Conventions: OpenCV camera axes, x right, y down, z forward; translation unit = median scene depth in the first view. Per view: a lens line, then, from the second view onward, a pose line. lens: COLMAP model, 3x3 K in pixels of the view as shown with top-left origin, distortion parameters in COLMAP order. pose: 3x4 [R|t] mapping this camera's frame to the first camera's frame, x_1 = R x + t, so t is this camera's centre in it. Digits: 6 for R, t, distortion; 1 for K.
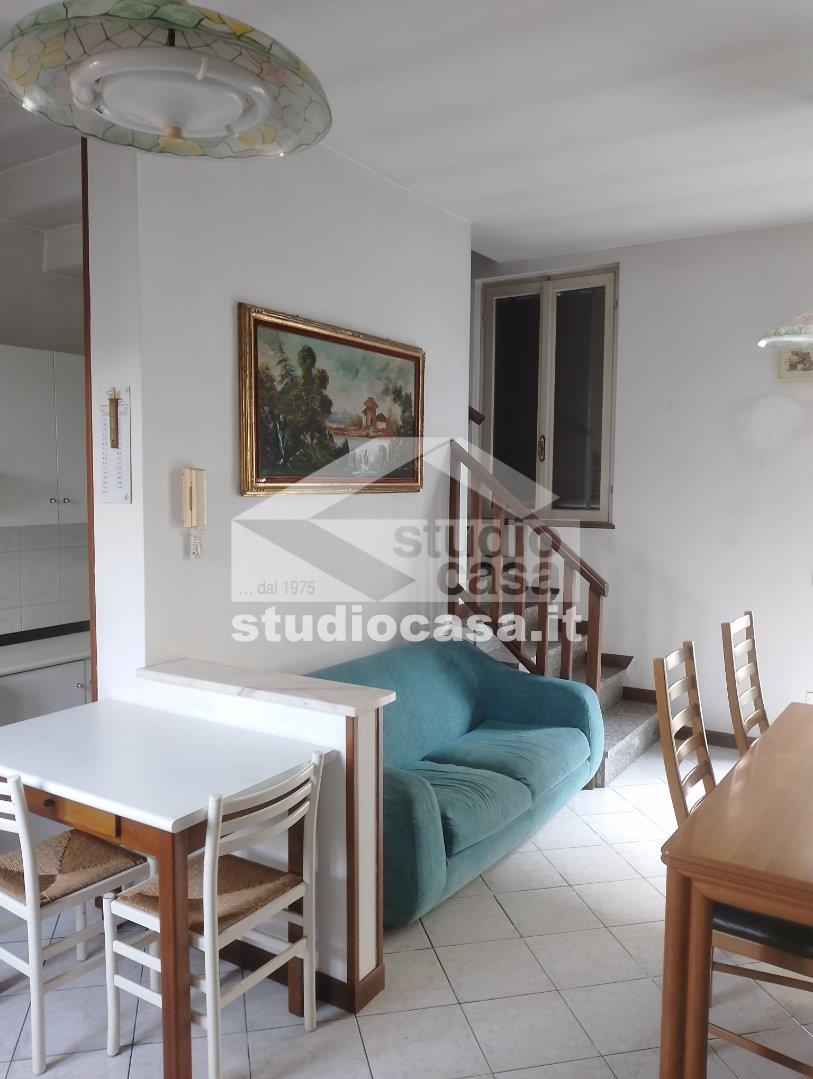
lens RADIAL K [[862.6, 0, 405.9], [0, 862.6, 539.6], [0, 0, 1]] dist [0.055405, -0.098828]
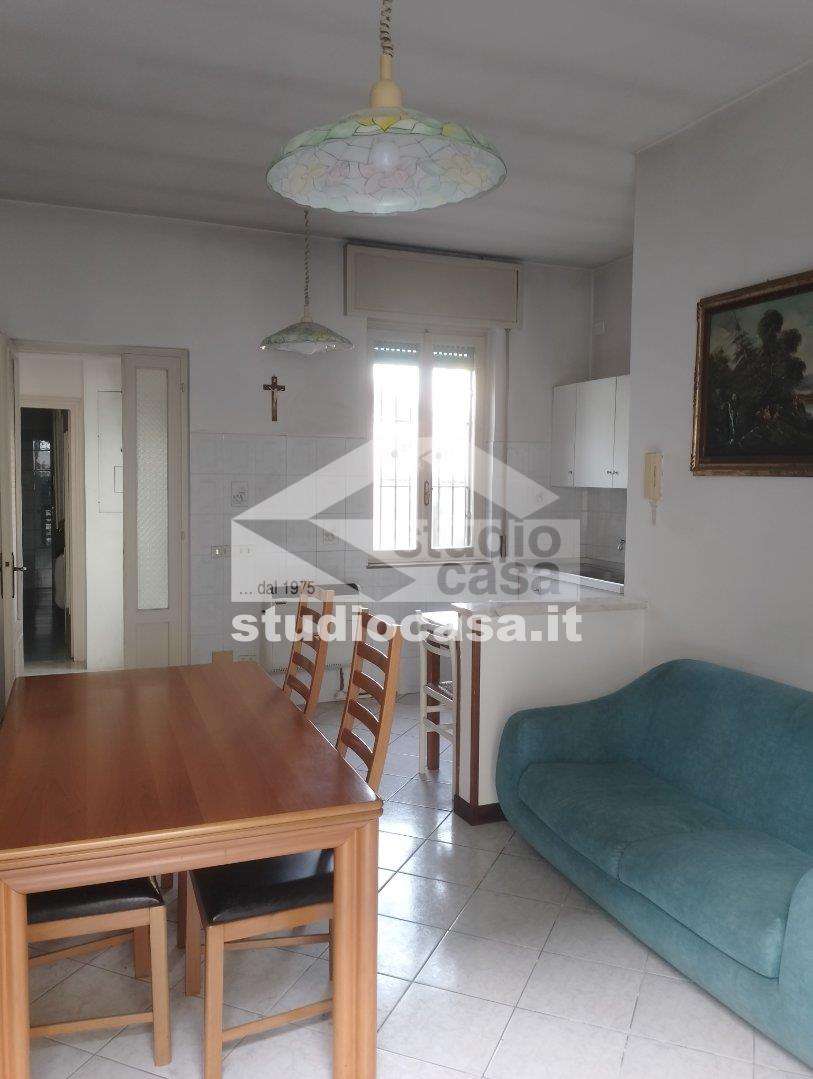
lens RADIAL K [[862.6, 0, 406.5], [0, 862.6, 541.6], [0, 0, 1]] dist [0.055405, -0.098828]
pose [[-0.580779, 0.049697, -0.812543, 0.873170], [-0.074622, 0.990682, 0.113930, -0.061570], [0.810634, 0.126802, -0.571659, 1.267522]]
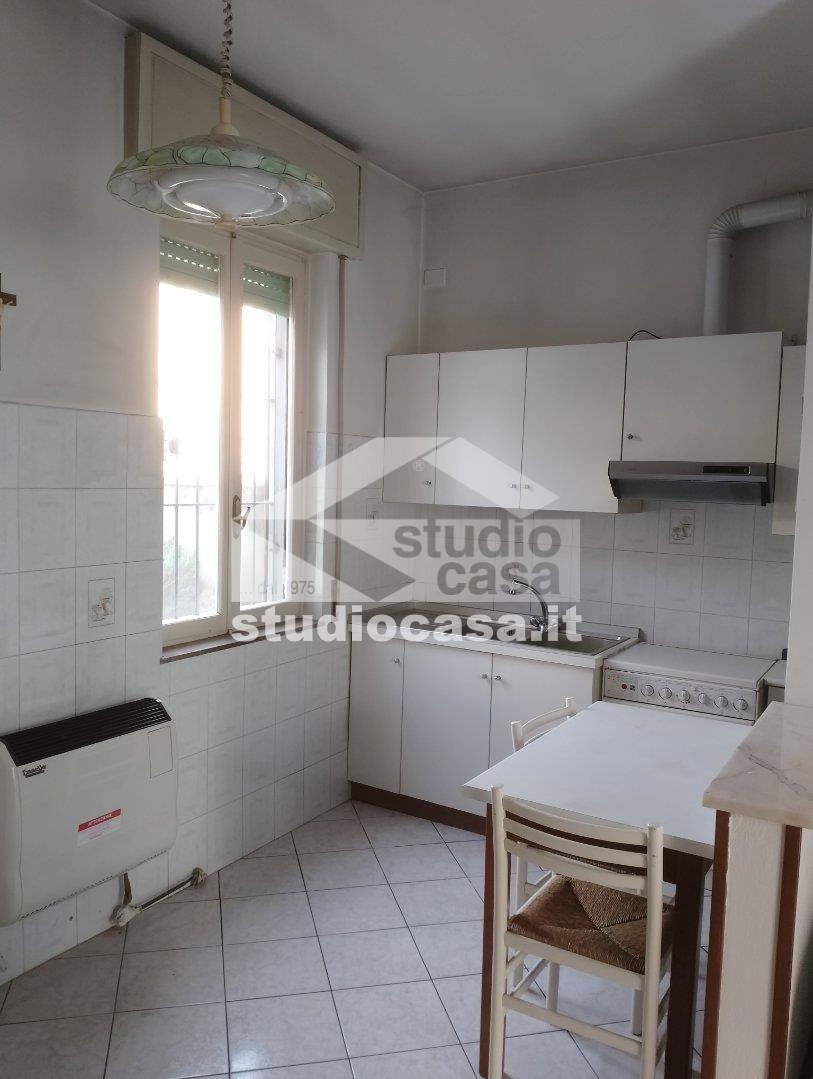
lens RADIAL K [[862.6, 0, 406.8], [0, 862.6, 538.8], [0, 0, 1]] dist [0.055405, -0.098828]
pose [[0.024551, 0.067653, -0.997407, 0.645440], [-0.103274, 0.992541, 0.064781, -0.041435], [0.994350, 0.101415, 0.031355, 0.832369]]
